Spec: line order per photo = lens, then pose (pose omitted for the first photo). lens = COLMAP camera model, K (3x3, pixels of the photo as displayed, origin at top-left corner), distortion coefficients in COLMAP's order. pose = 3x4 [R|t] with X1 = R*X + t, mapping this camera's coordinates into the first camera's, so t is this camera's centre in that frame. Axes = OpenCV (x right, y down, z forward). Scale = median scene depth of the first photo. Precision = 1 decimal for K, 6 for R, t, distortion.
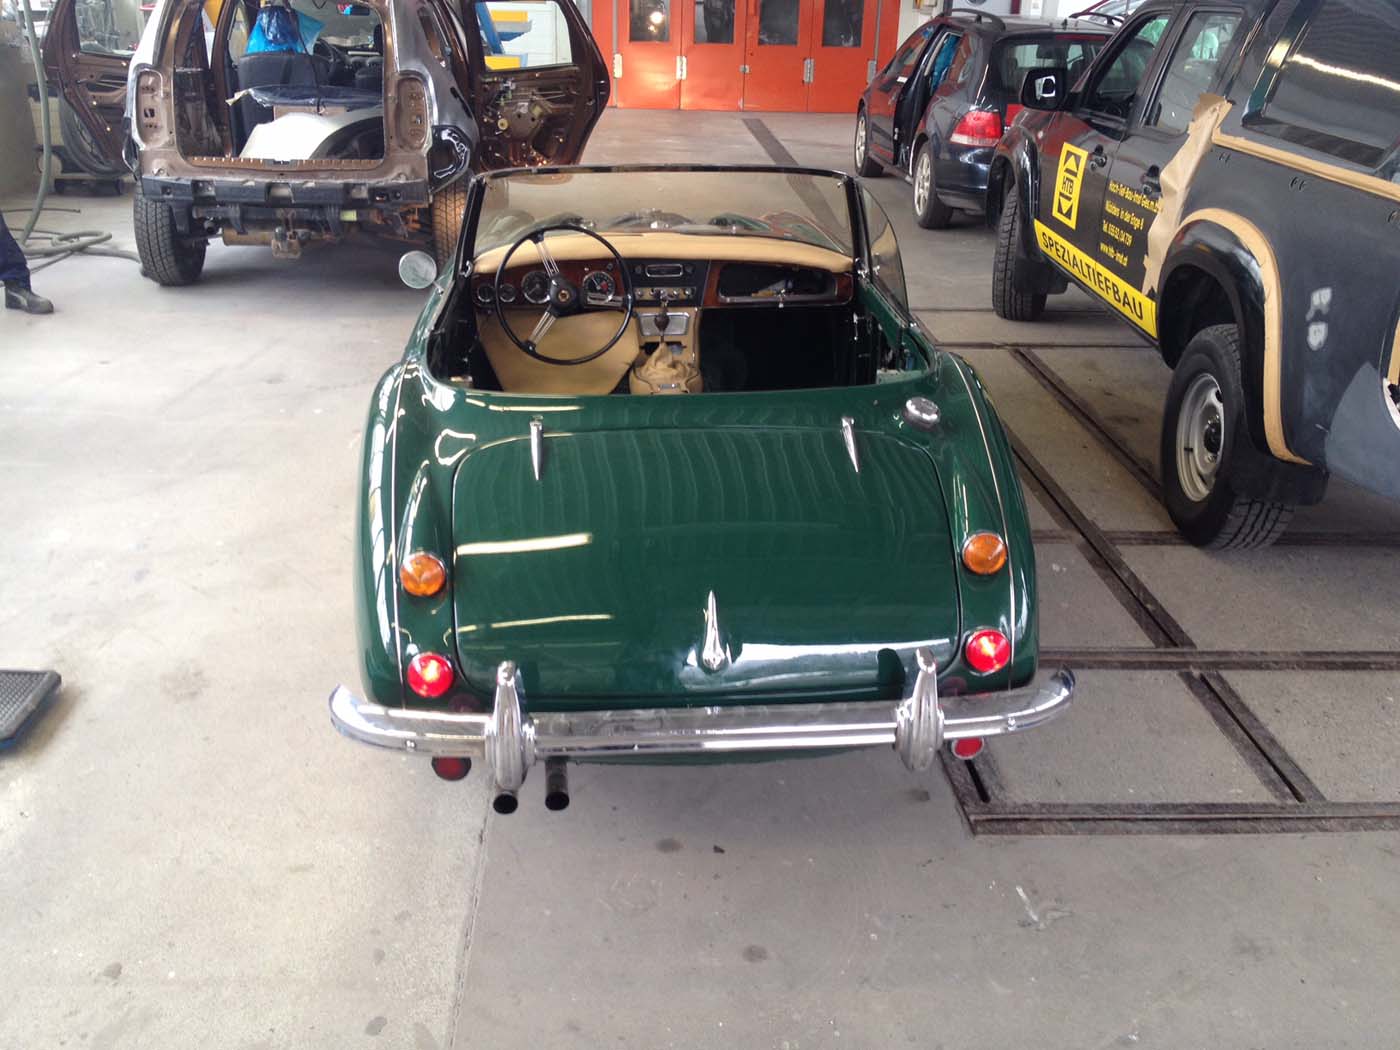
lens RADIAL K [[1332.1, 0, 700.0], [0, 1332.1, 525.0], [0, 0, 1]] dist [-0.007027, -0.009863]
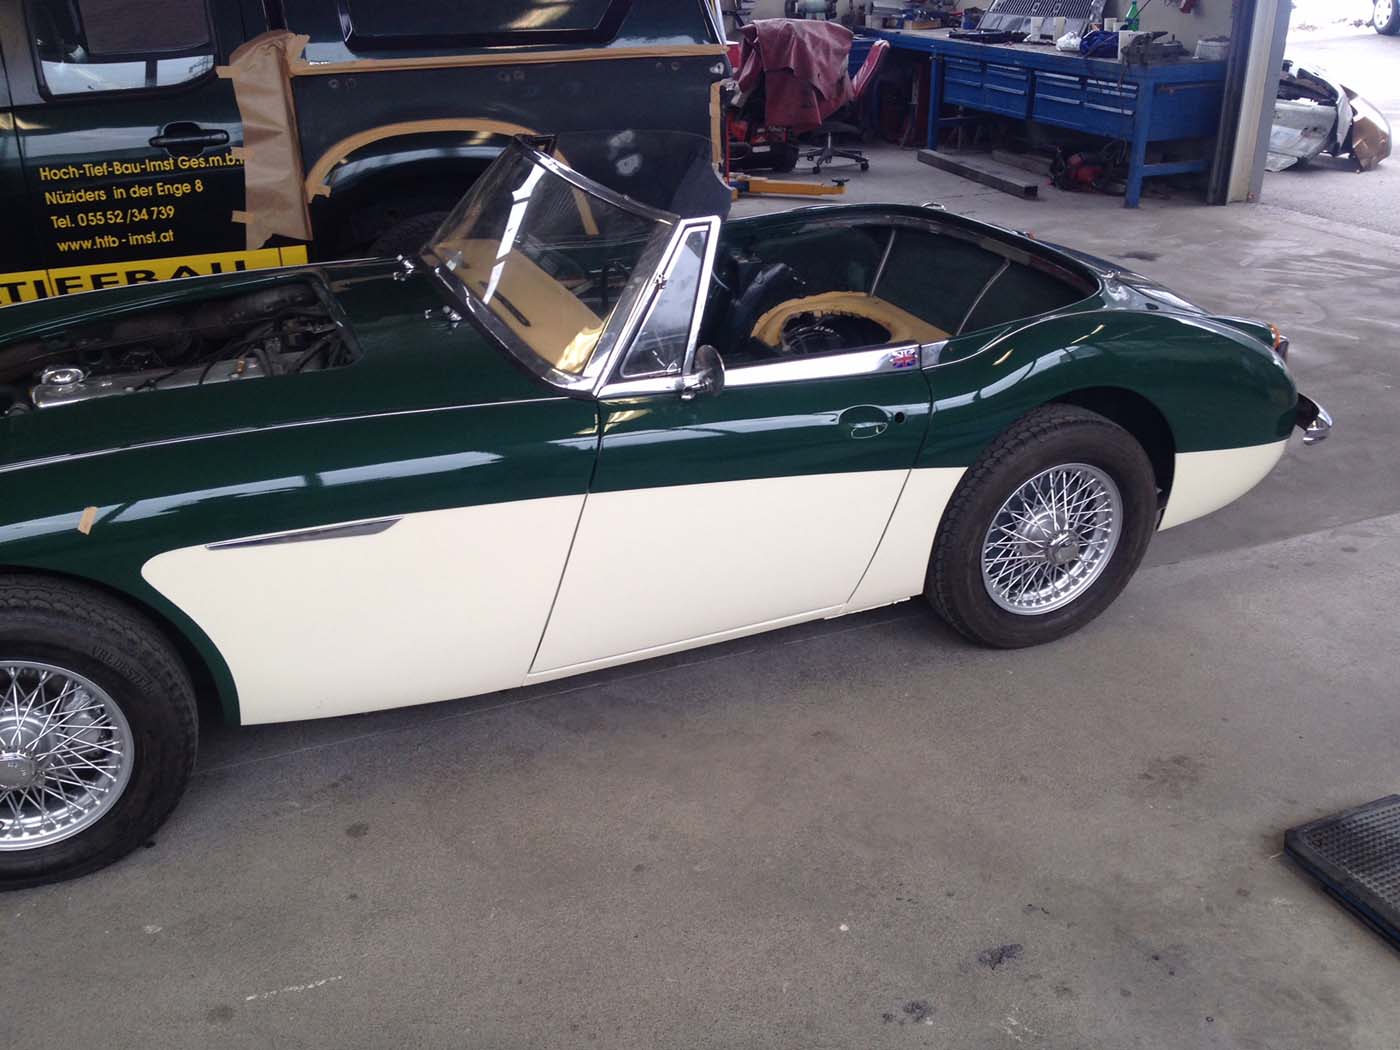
lens RADIAL K [[1332.1, 0, 700.0], [0, 1332.1, 525.0], [0, 0, 1]] dist [-0.007027, -0.009863]
pose [[-0.315611, -0.415520, 0.853073, -0.676888], [0.364800, 0.776796, 0.513331, -0.393925], [-0.875962, 0.473214, -0.093584, 0.896022]]
